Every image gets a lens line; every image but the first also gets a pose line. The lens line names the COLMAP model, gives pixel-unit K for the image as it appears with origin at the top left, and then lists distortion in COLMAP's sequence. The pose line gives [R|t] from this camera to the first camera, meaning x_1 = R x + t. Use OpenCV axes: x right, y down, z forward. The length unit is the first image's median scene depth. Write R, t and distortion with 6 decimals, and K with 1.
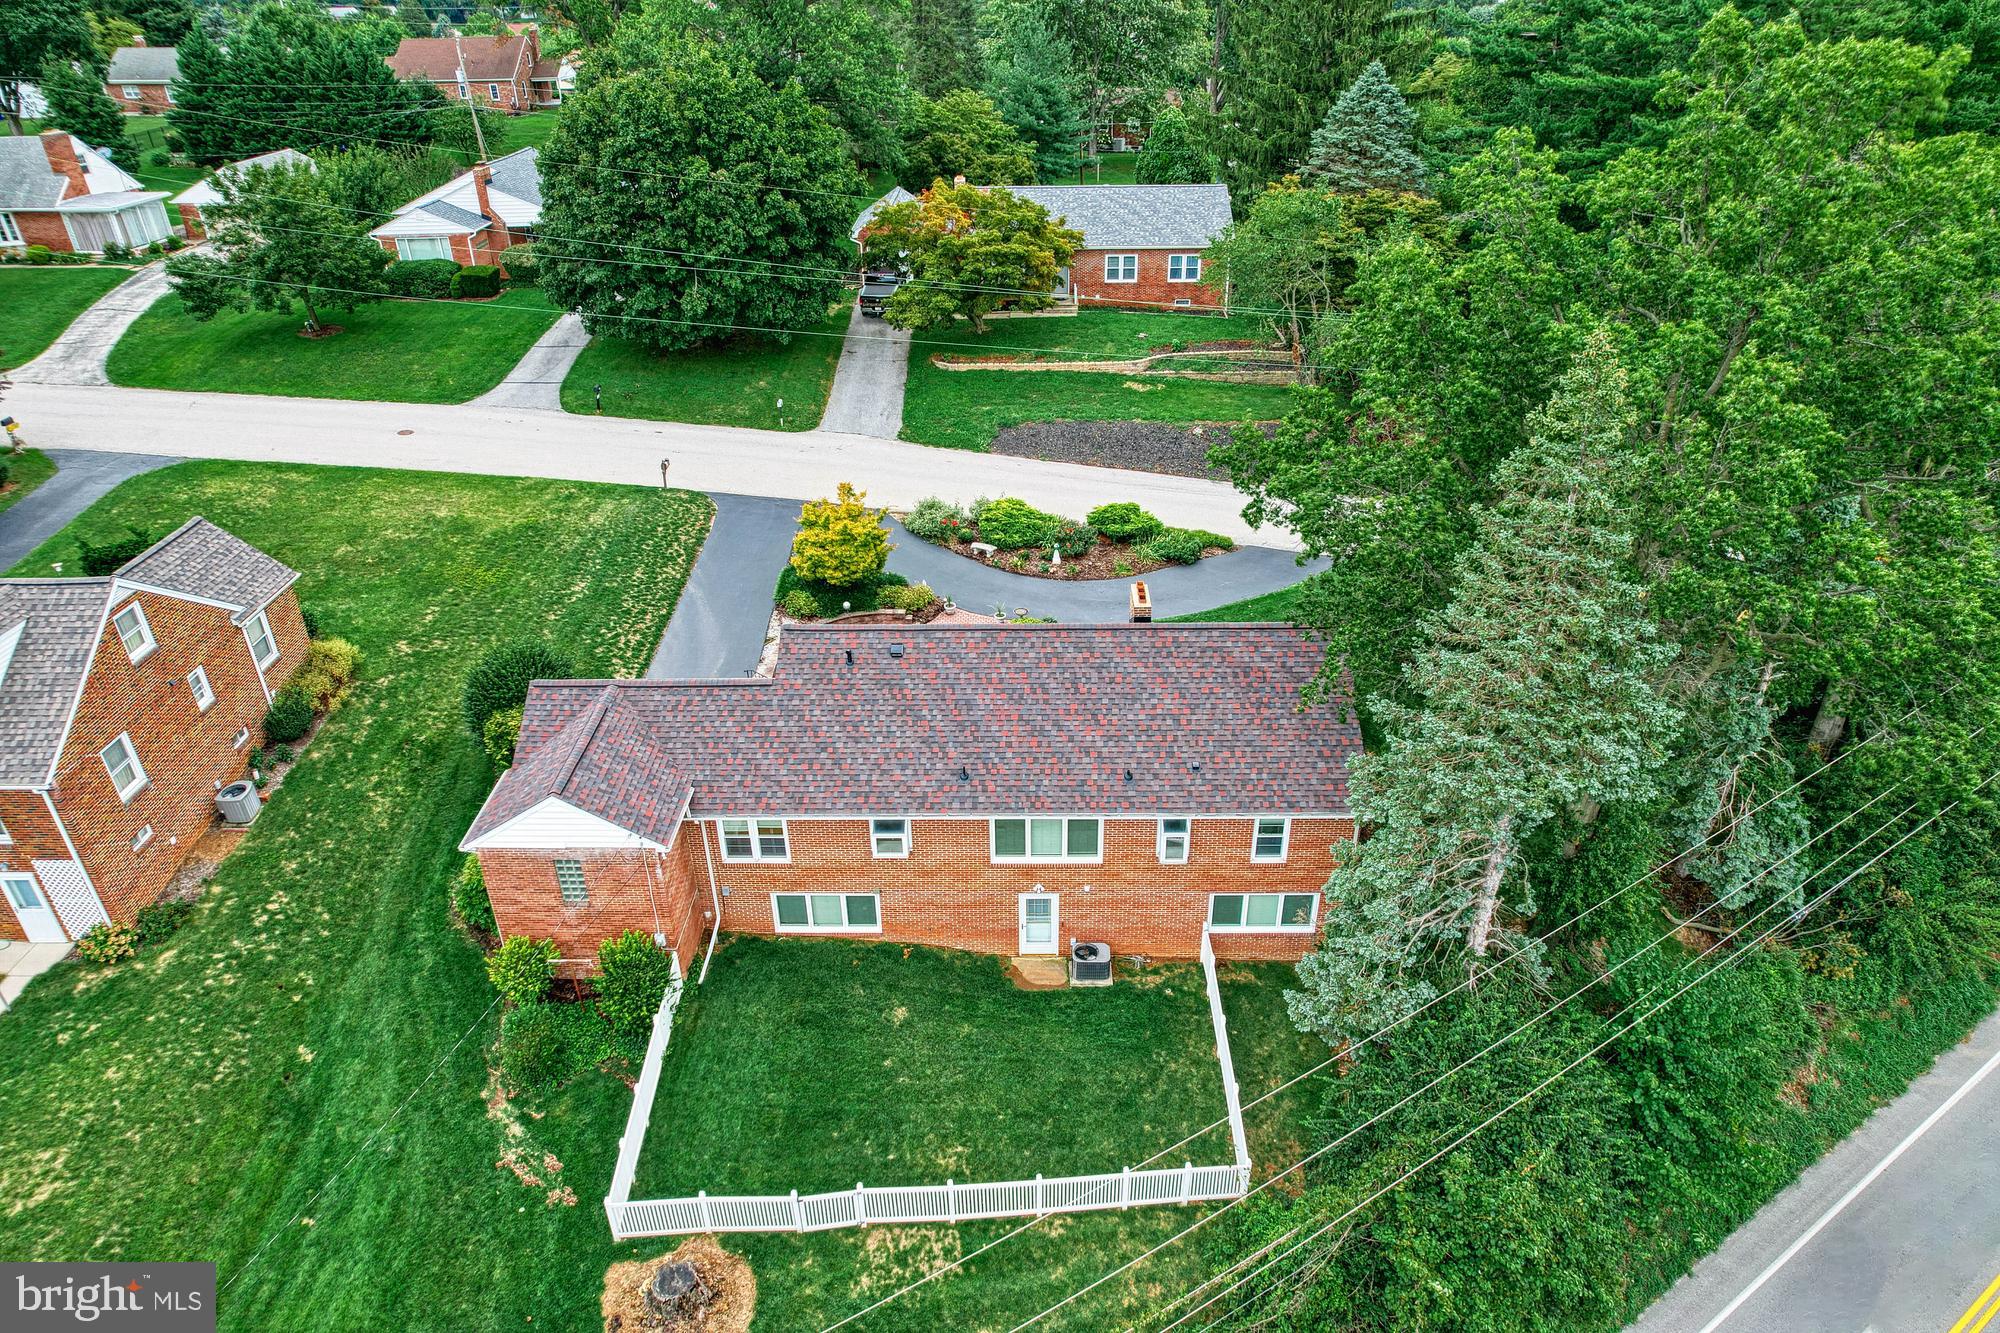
lens RADIAL K [[1263.9, 0, 1000.0], [0, 1263.9, 666.5], [0, 0, 1]] dist [-0.082002, 0.076246]
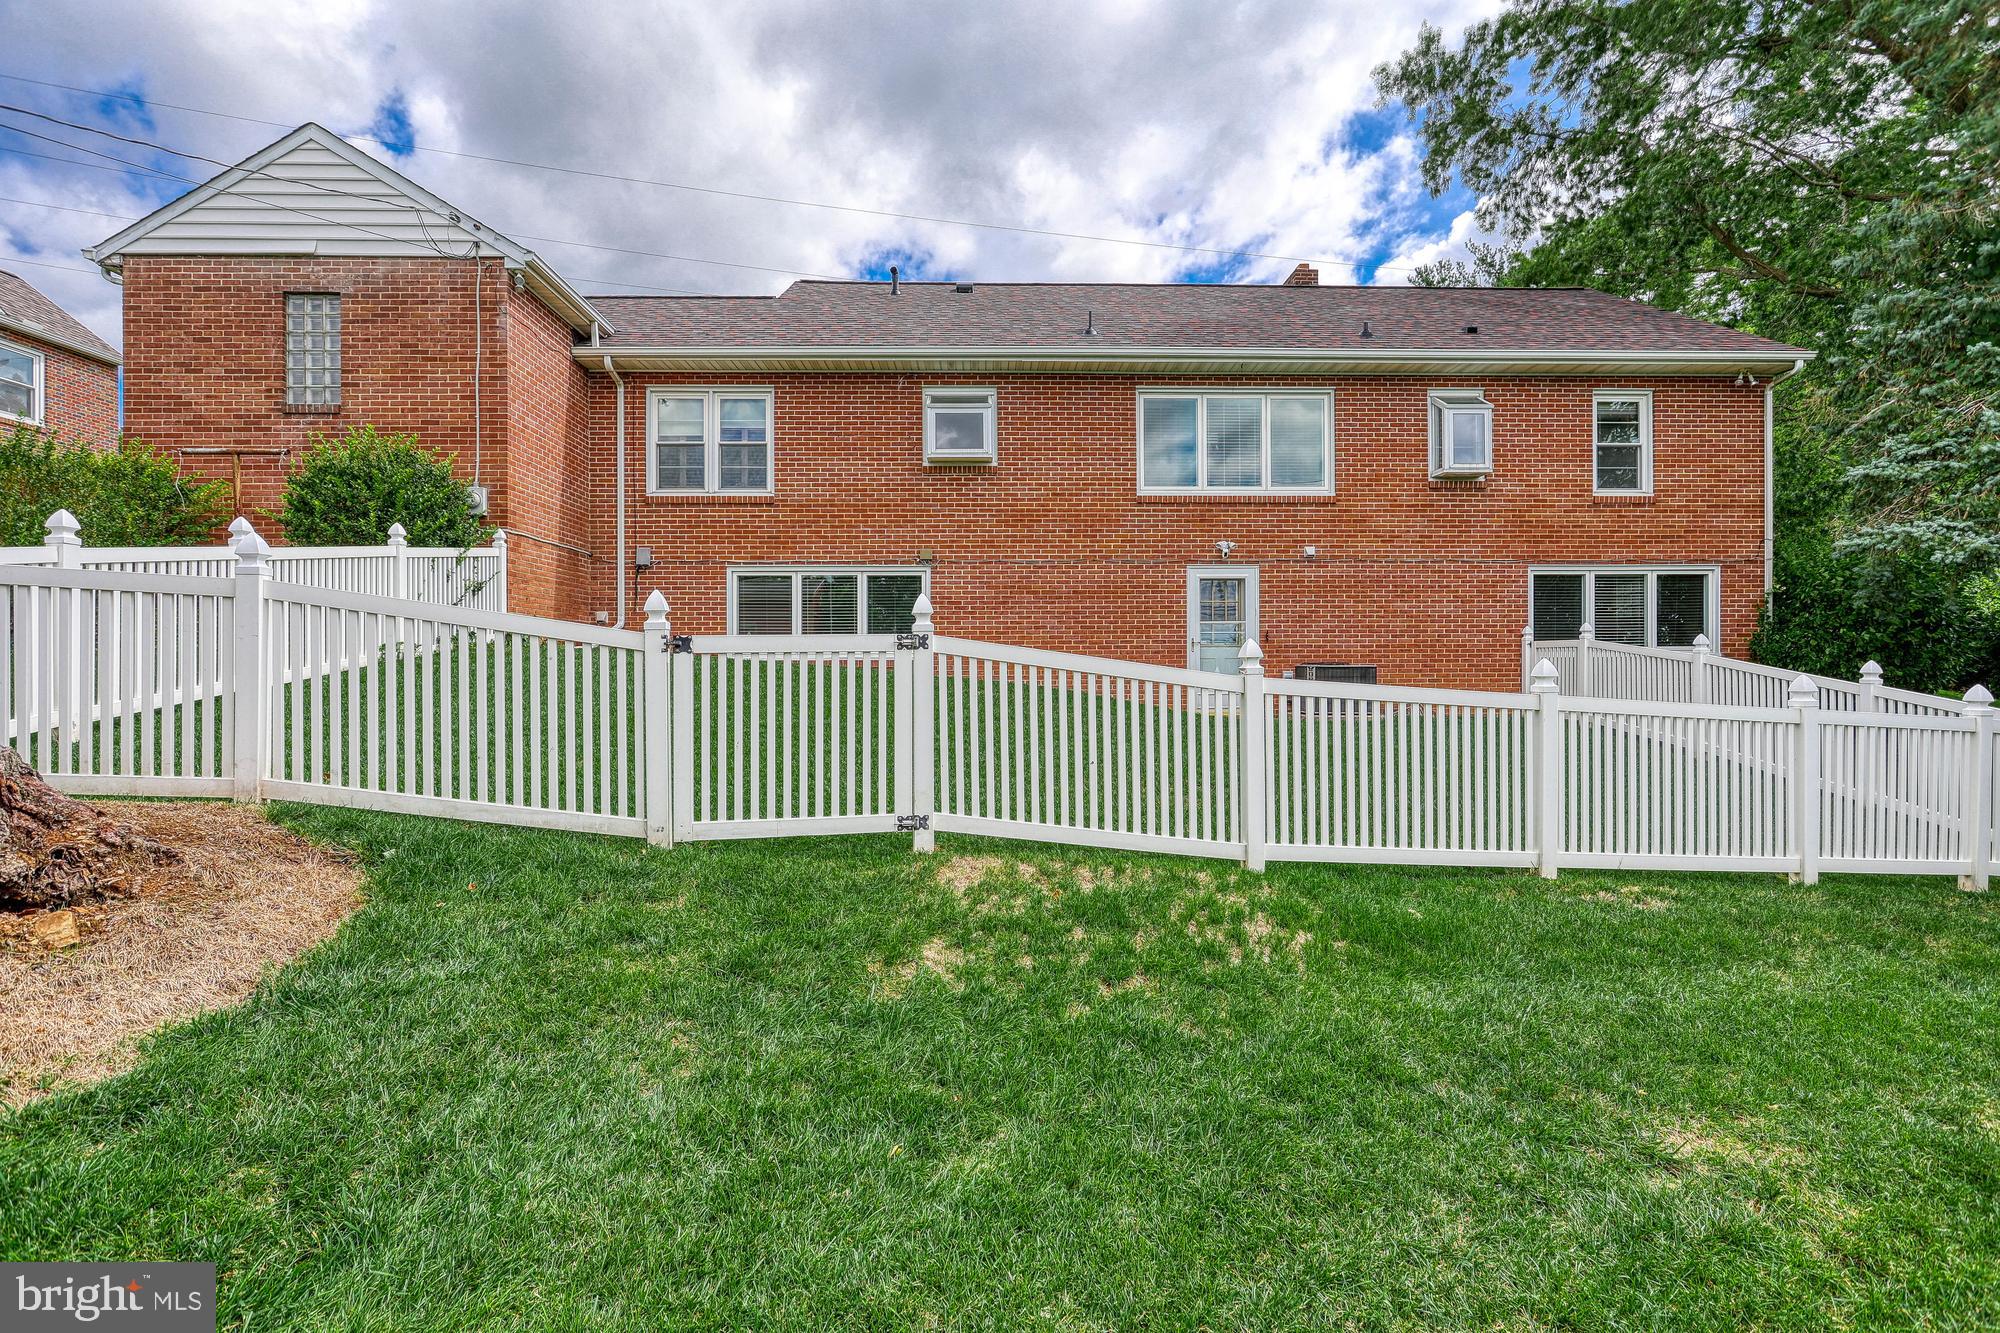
lens RADIAL K [[941.6, 0, 1000.0], [0, 941.6, 666.5], [0, 0, 1]] dist [-0.001679, 0.000032]
pose [[0.999010, 0.005494, 0.044137, -0.078308], [0.017542, 0.863234, -0.504499, 0.394116], [-0.040872, 0.504774, 0.862283, 0.624904]]
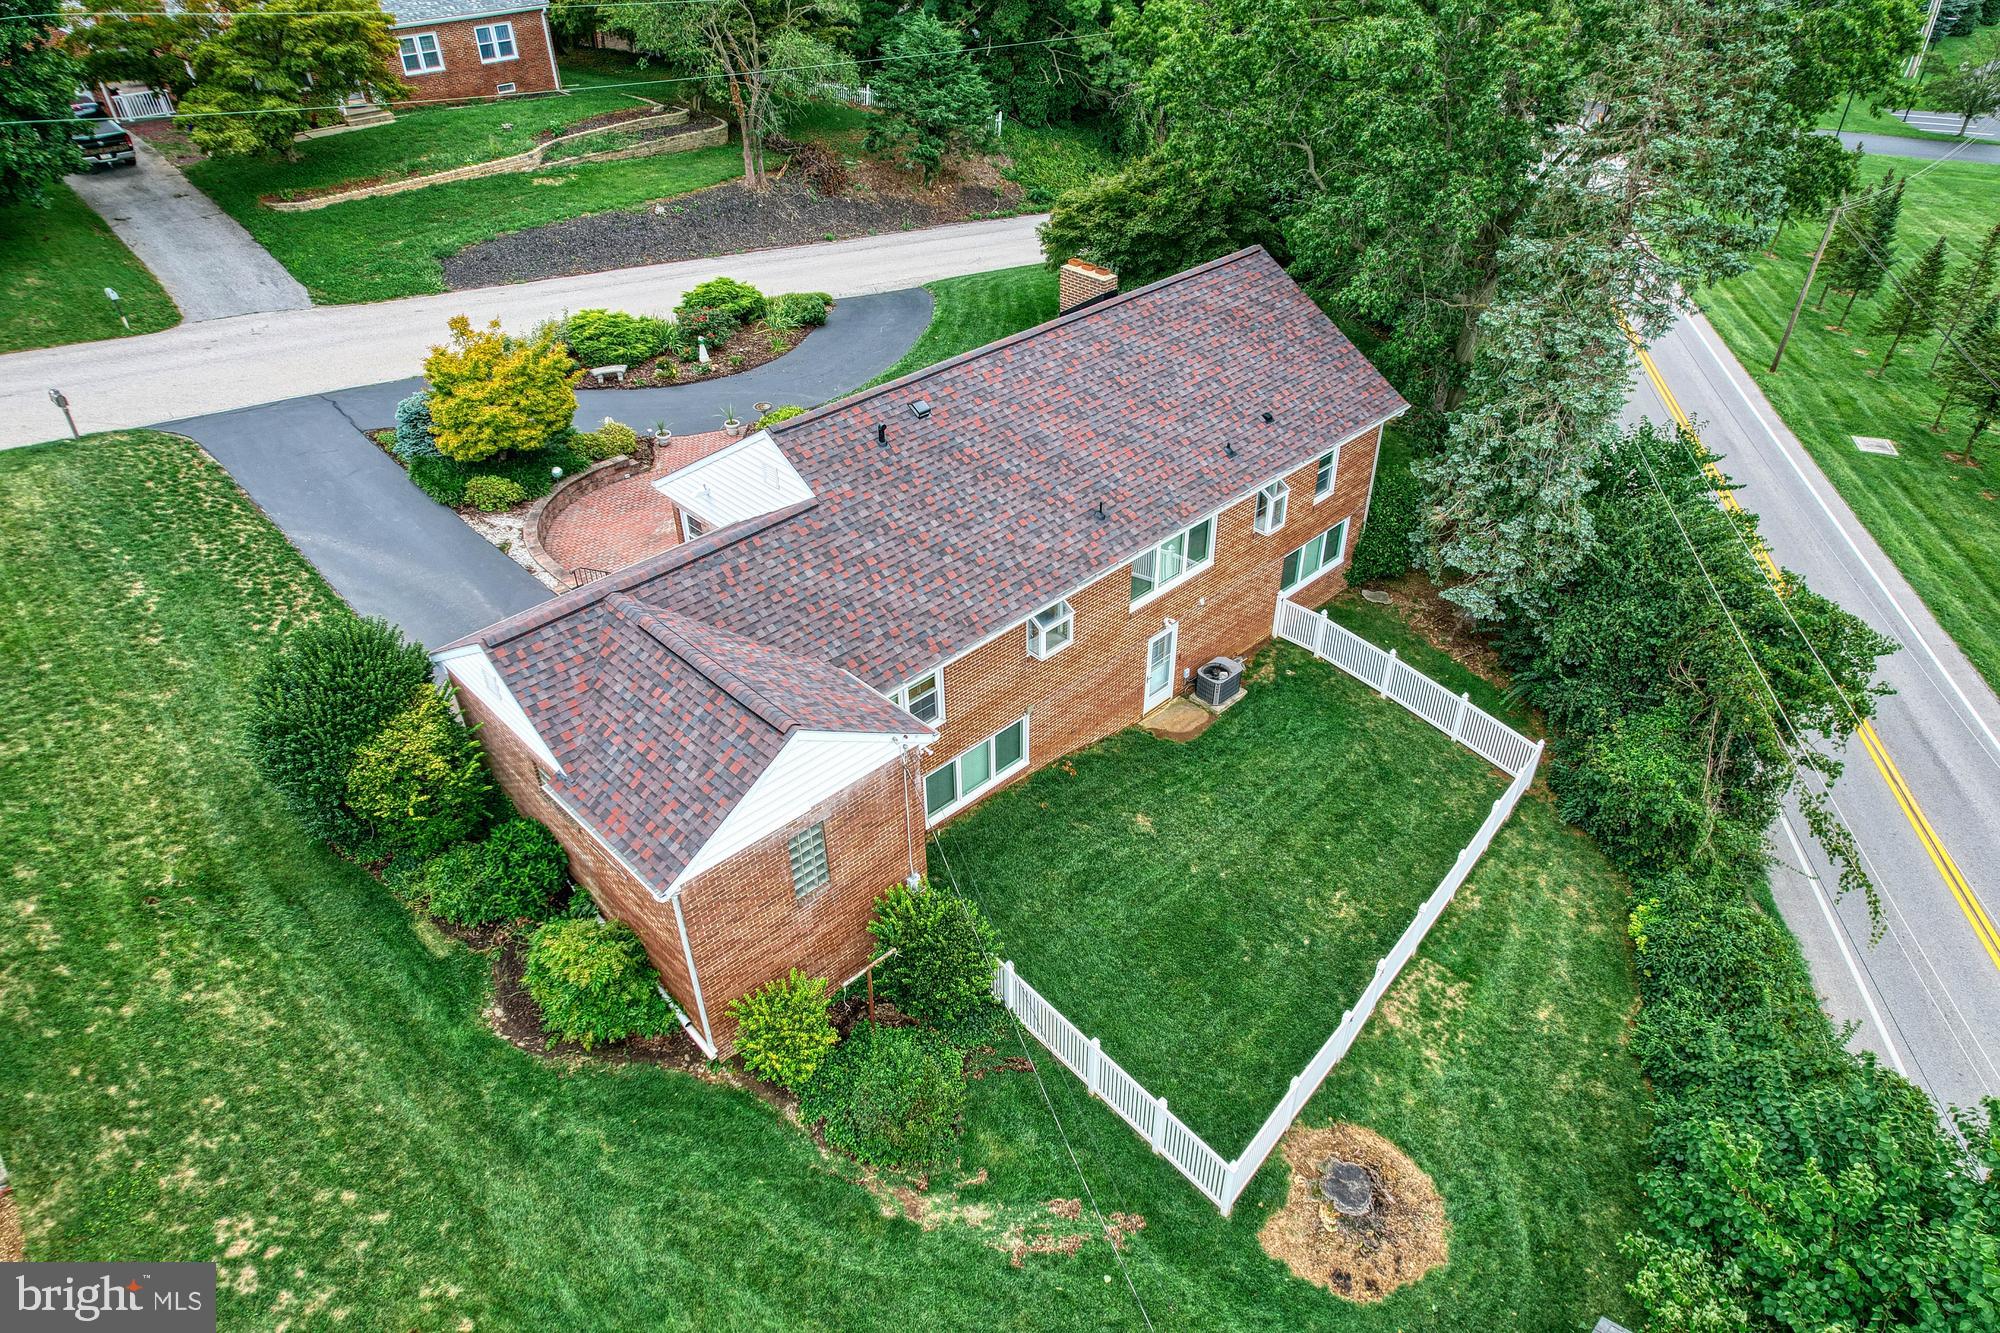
lens RADIAL K [[1263.9, 0, 1000.0], [0, 1263.9, 666.5], [0, 0, 1]] dist [-0.082002, 0.076246]
pose [[0.712773, -0.410353, 0.568827, -0.502054], [0.349640, 0.910923, 0.219022, -0.019859], [-0.608034, 0.042771, 0.792758, 0.368194]]
